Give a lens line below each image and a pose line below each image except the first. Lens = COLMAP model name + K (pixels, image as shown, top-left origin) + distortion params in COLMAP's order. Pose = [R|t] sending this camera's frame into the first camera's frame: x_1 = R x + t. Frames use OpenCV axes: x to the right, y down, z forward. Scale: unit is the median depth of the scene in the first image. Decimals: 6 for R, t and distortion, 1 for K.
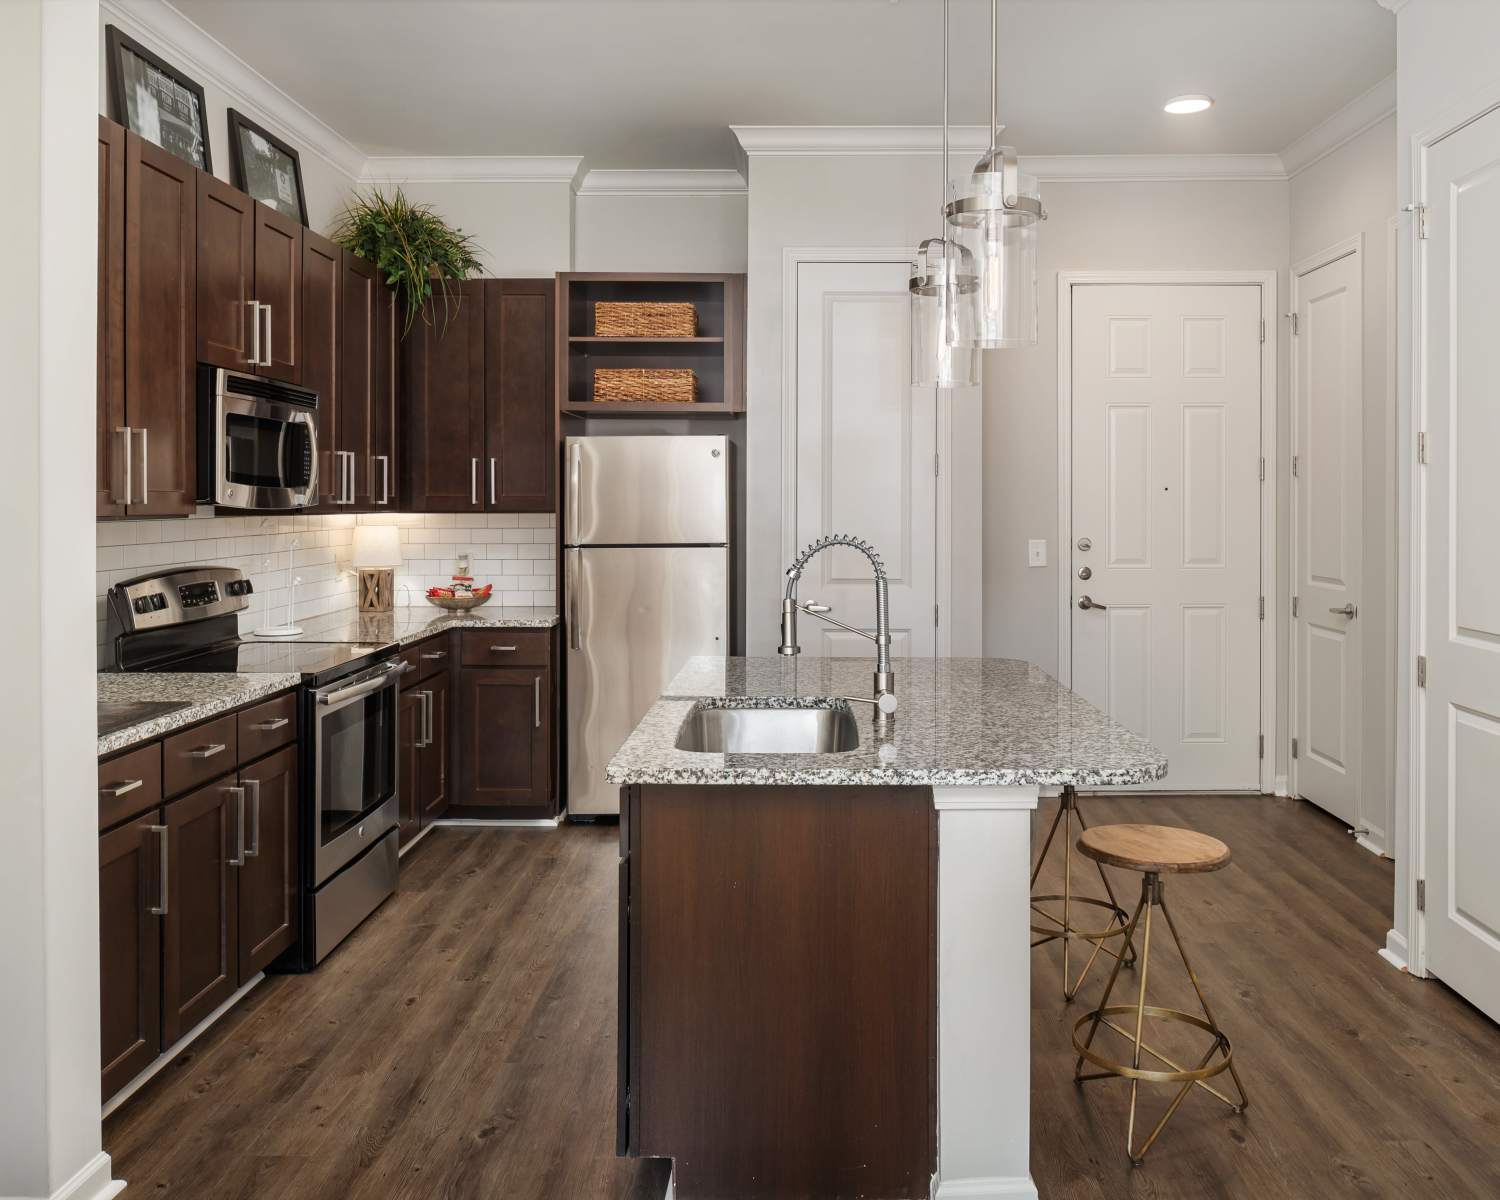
lens RADIAL K [[1216.6, 0, 781.5], [0, 1216.6, 633.8], [0, 0, 1]] dist [-0.011073, -0.009226]
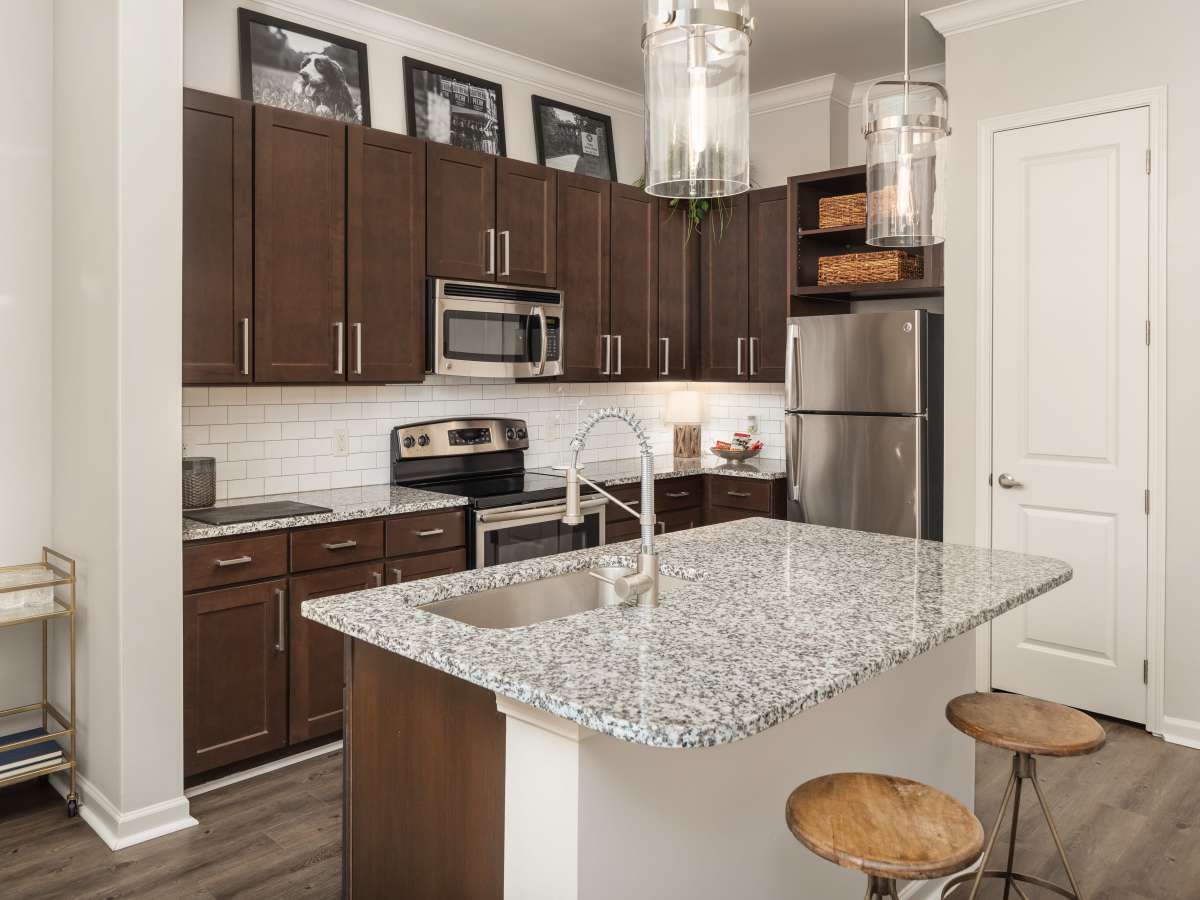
lens RADIAL K [[906.4, 0, 601.4], [0, 906.4, 446.9], [0, 0, 1]] dist [-0.005932, -0.001224]
pose [[0.728041, 0.057075, -0.683153, 0.348896], [-0.076015, 0.997104, 0.002295, -0.032724], [0.681306, 0.050259, 0.730271, 0.301967]]
